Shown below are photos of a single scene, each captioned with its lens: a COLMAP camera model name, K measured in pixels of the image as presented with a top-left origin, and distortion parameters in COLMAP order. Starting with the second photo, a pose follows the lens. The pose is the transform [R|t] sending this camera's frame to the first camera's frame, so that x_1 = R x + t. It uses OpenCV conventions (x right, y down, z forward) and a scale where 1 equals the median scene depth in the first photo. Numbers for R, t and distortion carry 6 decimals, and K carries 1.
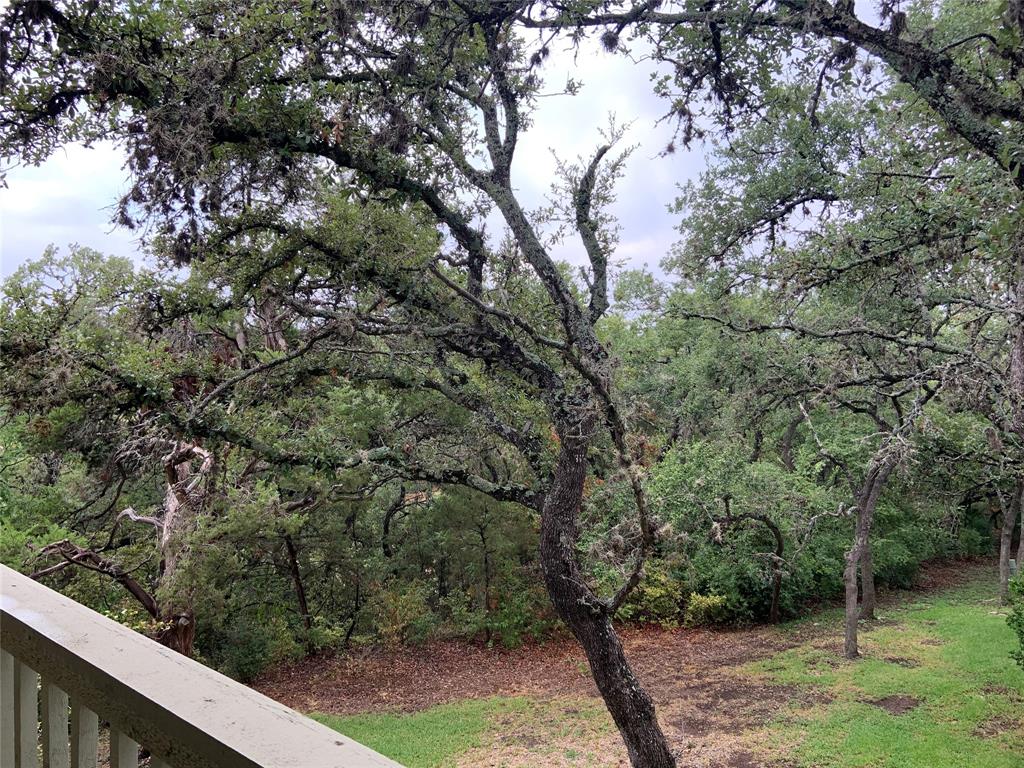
lens RADIAL K [[772.5, 0, 511.9], [0, 772.5, 378.5], [0, 0, 1]] dist [0.112399, -0.128898]
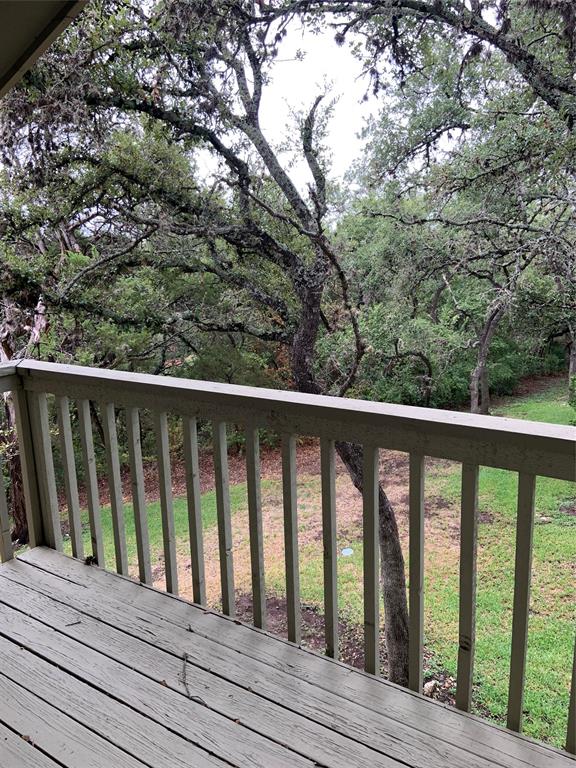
lens RADIAL K [[579.4, 0, 298.8], [0, 579.4, 383.9], [0, 0, 1]] dist [0.112399, -0.128898]
pose [[0.991781, -0.070928, 0.106486, -0.064084], [0.049256, 0.979792, 0.193860, 0.013702], [-0.118085, -0.187022, 0.975233, -0.148801]]
